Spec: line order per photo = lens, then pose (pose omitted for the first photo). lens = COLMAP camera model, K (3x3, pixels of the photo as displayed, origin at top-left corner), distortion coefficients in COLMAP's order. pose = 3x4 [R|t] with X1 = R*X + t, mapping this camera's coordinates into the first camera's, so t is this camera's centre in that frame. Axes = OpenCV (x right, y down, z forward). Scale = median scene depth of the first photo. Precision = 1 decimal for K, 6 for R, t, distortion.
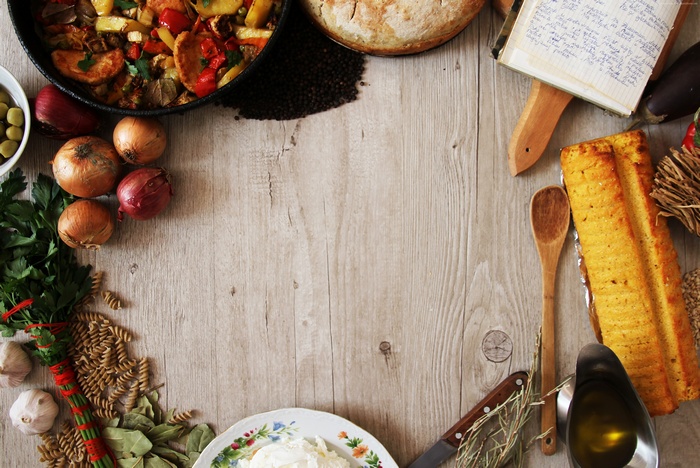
lens RADIAL K [[280.3, 0, 350.0], [0, 280.3, 234.0], [0, 0, 1]] dist [-0.000096, 0.004647]
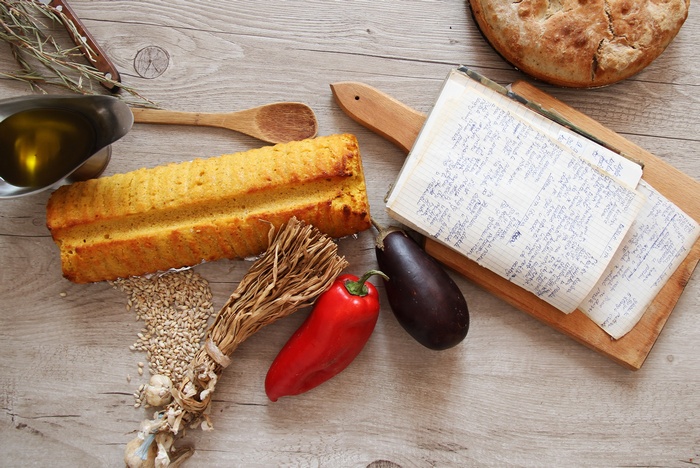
lens RADIAL K [[280.3, 0, 350.0], [0, 280.3, 234.0], [0, 0, 1]] dist [-0.000096, 0.004647]
pose [[-0.082999, 0.993104, -0.082802, 1.142674], [-0.996521, -0.083344, -0.000709, -0.308871], [-0.007605, 0.082455, 0.996566, 0.117383]]
